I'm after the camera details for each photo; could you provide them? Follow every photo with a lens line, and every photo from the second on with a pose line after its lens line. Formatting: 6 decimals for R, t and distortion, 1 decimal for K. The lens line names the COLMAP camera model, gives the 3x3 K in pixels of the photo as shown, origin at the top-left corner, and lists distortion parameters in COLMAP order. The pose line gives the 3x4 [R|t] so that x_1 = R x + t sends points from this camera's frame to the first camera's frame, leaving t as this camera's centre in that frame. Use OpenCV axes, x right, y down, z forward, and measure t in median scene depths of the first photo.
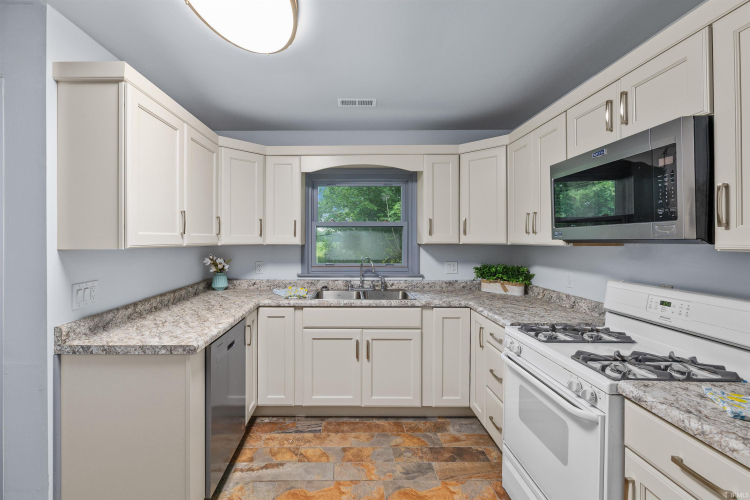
lens RADIAL K [[339.1, 0, 350.3], [0, 339.1, 236.4], [0, 0, 1]] dist [-0.002464, -0.000331]
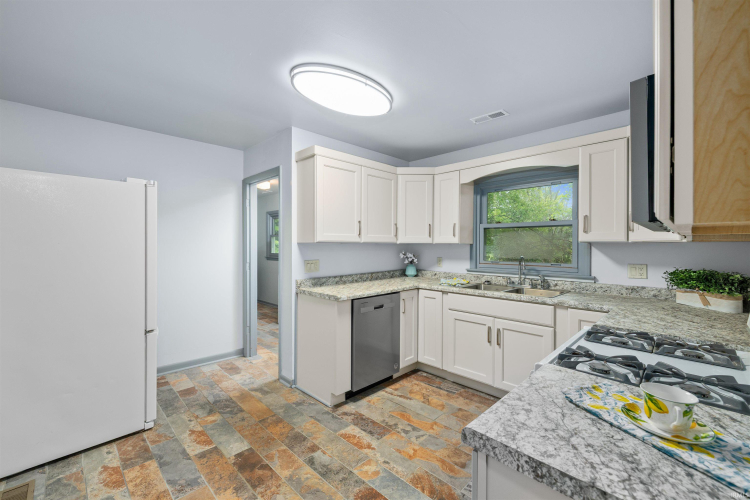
lens RADIAL K [[315.2, 0, 371.2], [0, 315.2, 243.2], [0, 0, 1]] dist [-0.000511, 0.000042]
pose [[0.705518, -0.002728, -0.708687, 0.489370], [0.002912, 0.999995, -0.000951, 0.026613], [0.708686, -0.001393, 0.705523, -0.023818]]
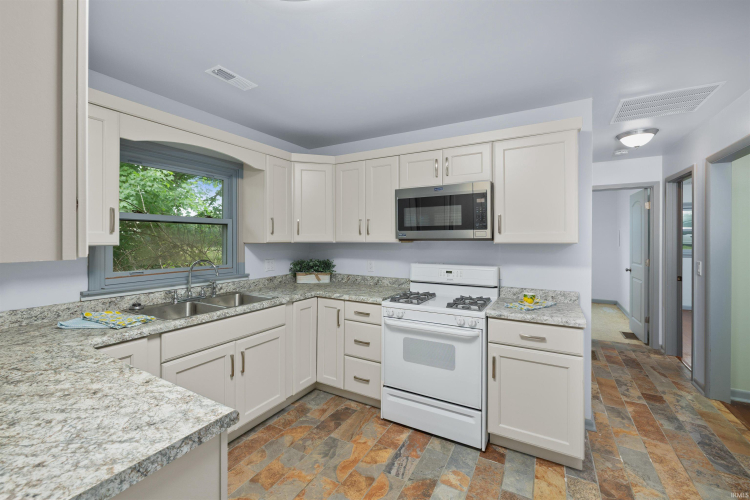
lens RADIAL K [[309.8, 0, 376.2], [0, 309.8, 237.7], [0, 0, 1]] dist [-0.000841, -0.000099]
pose [[0.492472, 0.006338, 0.870305, -0.483353], [-0.010267, 0.999946, -0.001472, 0.006258], [-0.870268, -0.008211, 0.492511, 0.298952]]
